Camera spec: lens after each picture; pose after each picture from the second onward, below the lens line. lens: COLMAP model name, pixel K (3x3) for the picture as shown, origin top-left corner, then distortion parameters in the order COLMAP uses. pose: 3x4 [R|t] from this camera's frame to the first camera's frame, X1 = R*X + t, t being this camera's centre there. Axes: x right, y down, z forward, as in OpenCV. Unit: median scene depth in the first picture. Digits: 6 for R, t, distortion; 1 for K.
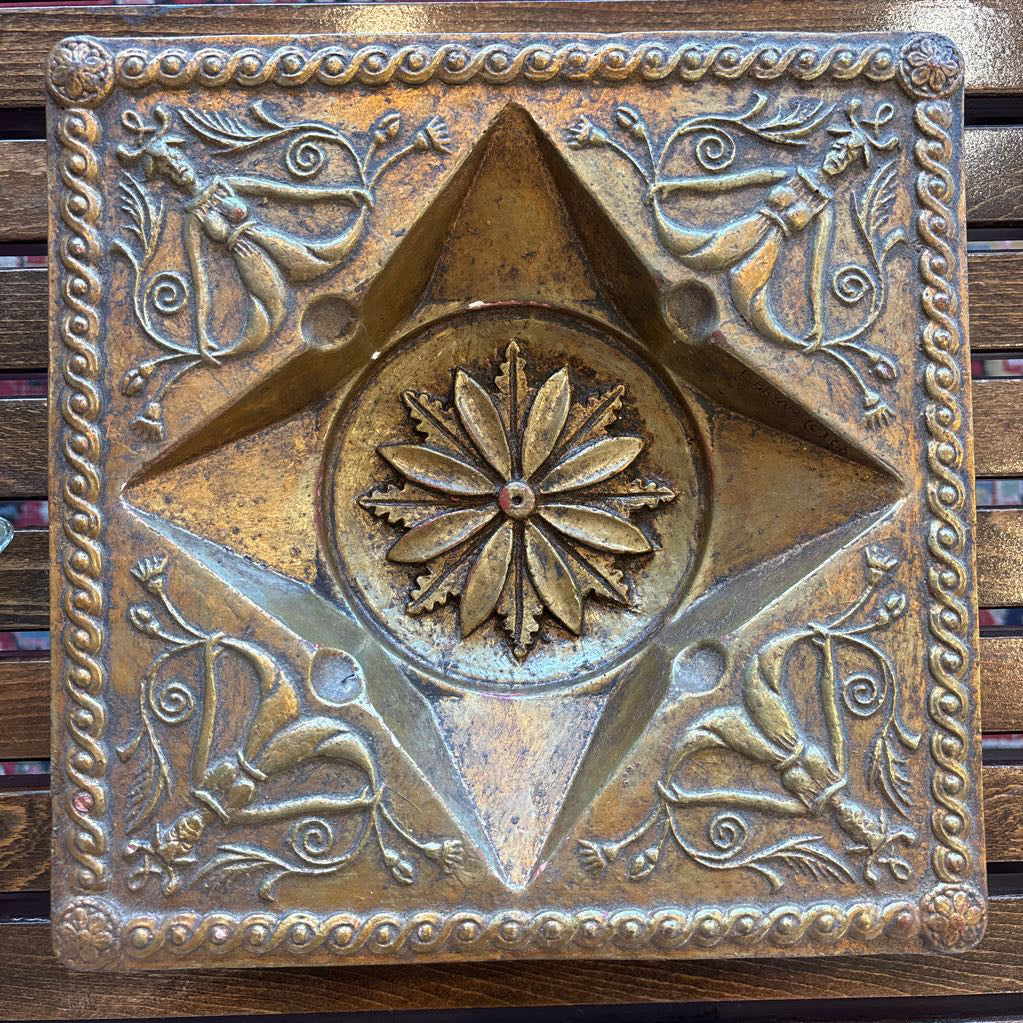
lens RADIAL K [[1104.9, 0, 510.5], [0, 1104.9, 513.3], [0, 0, 1]] dist [-0.015505, 0.000000]
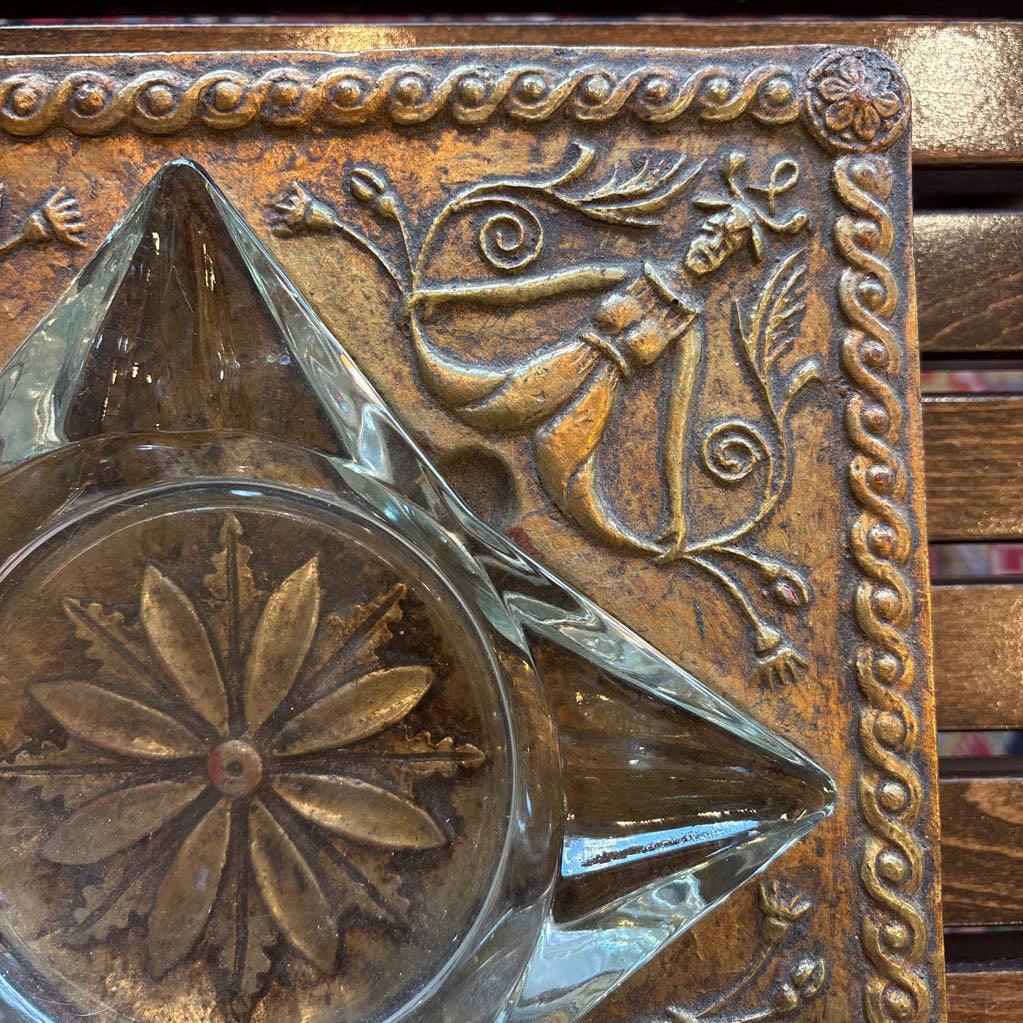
lens RADIAL K [[1160.0, 0, 525.8], [0, 1160.0, 492.1], [0, 0, 1]] dist [-0.014979, 0.000000]
pose [[0.999946, -0.007336, -0.007330, 0.198881], [0.007209, 0.999826, -0.017216, -0.175619], [0.007455, 0.017163, 0.999825, 0.354083]]
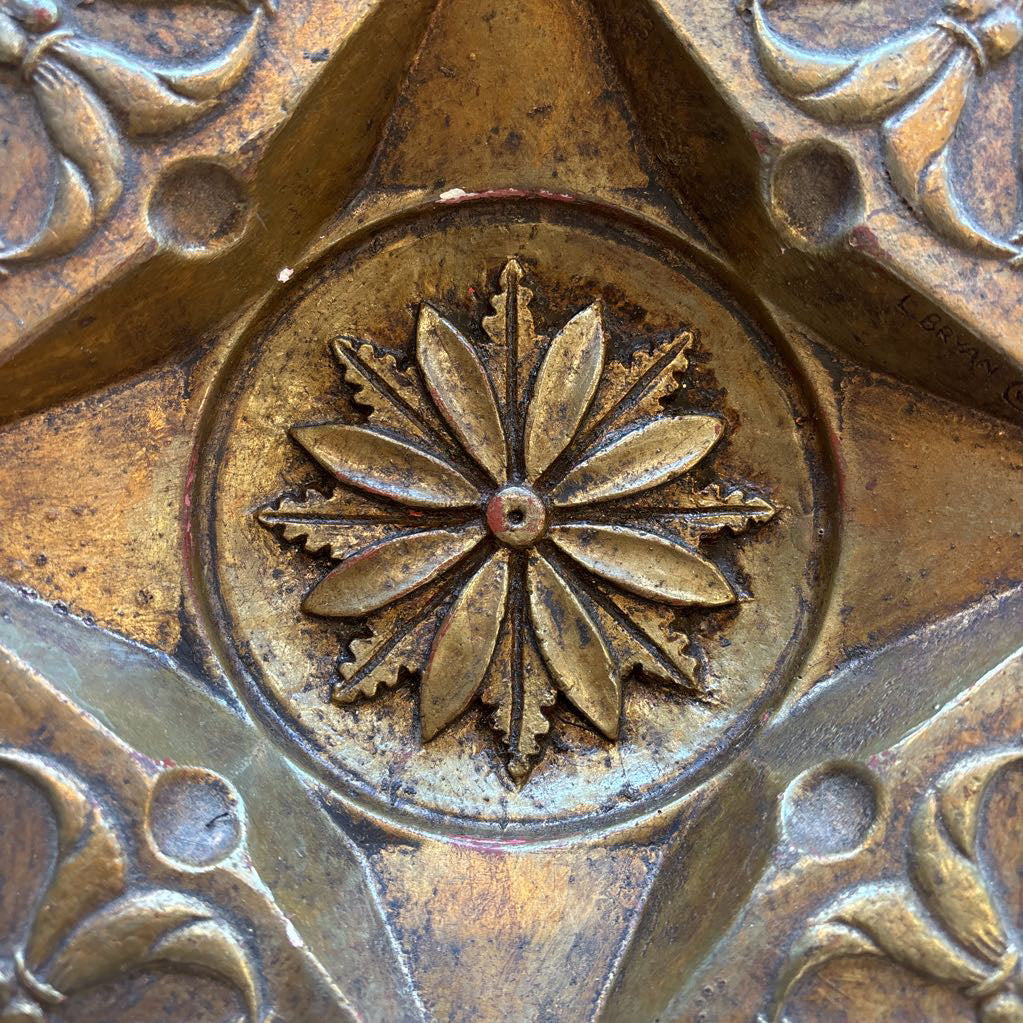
lens RADIAL K [[1104.9, 0, 511.6], [0, 1104.9, 512.0], [0, 0, 1]] dist [-0.015505, 0.000000]
pose [[0.999887, 0.010950, -0.010290, 0.010826], [-0.011299, 0.999340, -0.034537, 0.007377], [0.009905, 0.034649, 0.999350, 0.426621]]
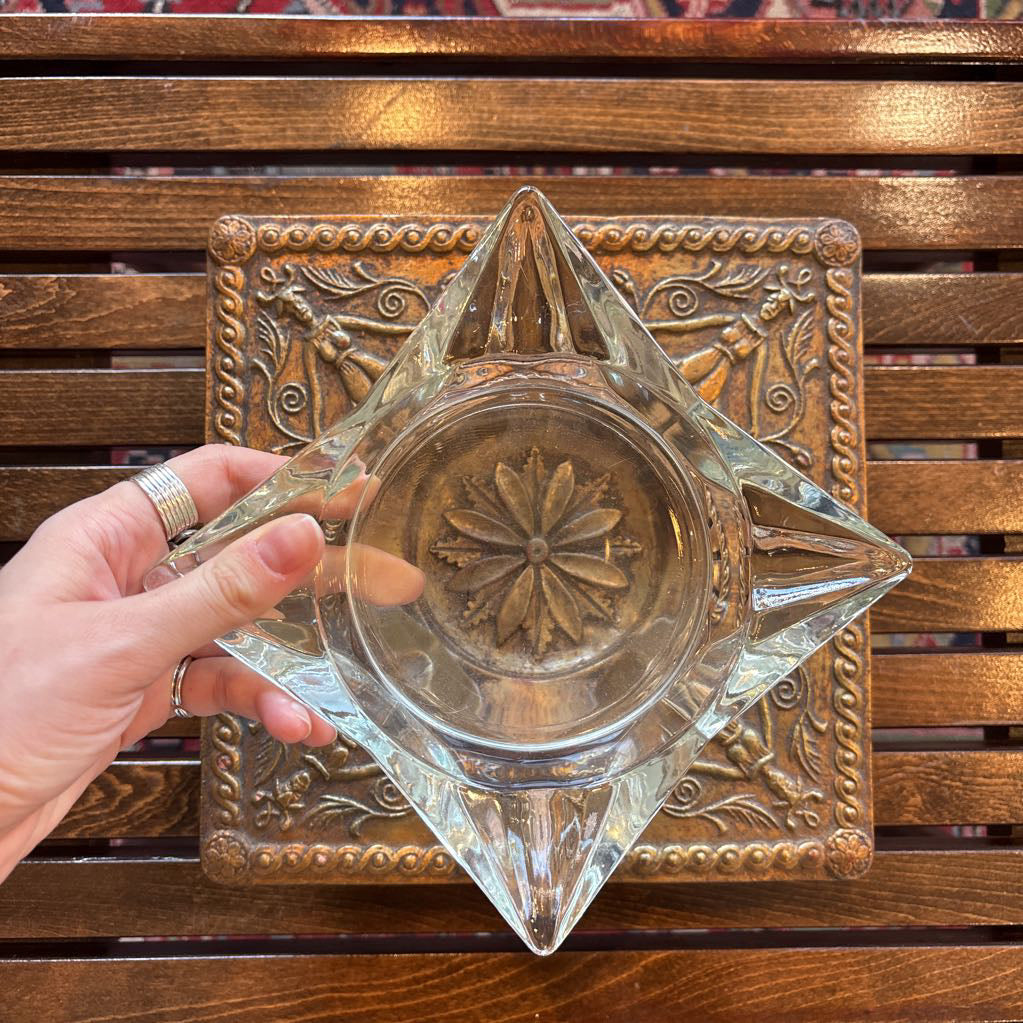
lens RADIAL K [[1282.0, 0, 520.4], [0, 1282.0, 503.8], [0, 0, 1]] dist [0.042549, 0.000000]
pose [[0.999890, 0.013610, 0.005909, -0.027868], [-0.013388, 0.999259, -0.036080, -0.010379], [-0.006395, 0.035997, 0.999331, -0.626059]]
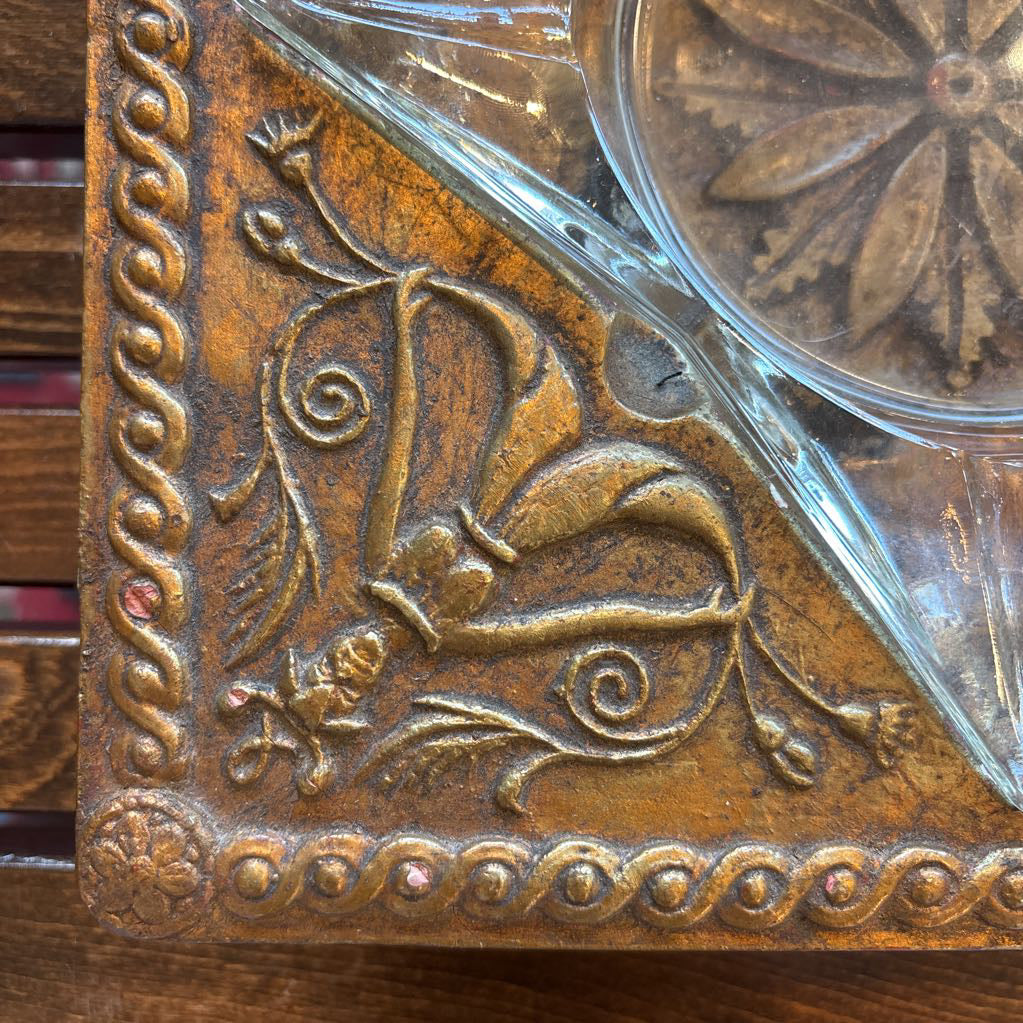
lens RADIAL K [[1172.9, 0, 501.7], [0, 1172.9, 527.1], [0, 0, 1]] dist [-0.015968, 0.000000]
pose [[0.999425, 0.022813, -0.025082, -0.212550], [-0.022766, 0.999739, 0.002132, 0.221720], [0.025124, -0.001560, 0.999683, 0.477698]]
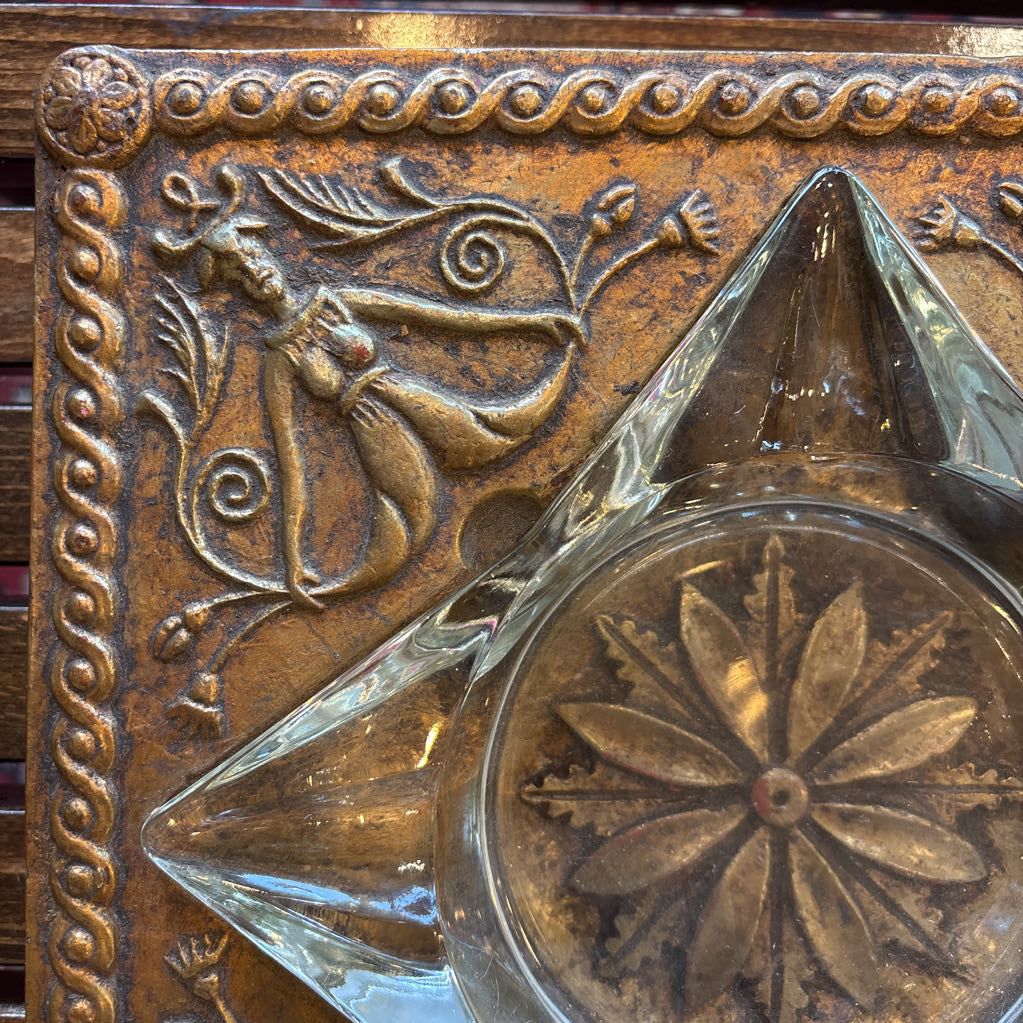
lens RADIAL K [[1172.9, 0, 502.1], [0, 1172.9, 494.6], [0, 0, 1]] dist [-0.015968, 0.000000]
pose [[0.999803, 0.018558, 0.007059, -0.172785], [-0.018575, 0.999825, 0.002328, -0.198199], [-0.007015, -0.002459, 0.999972, 0.375870]]
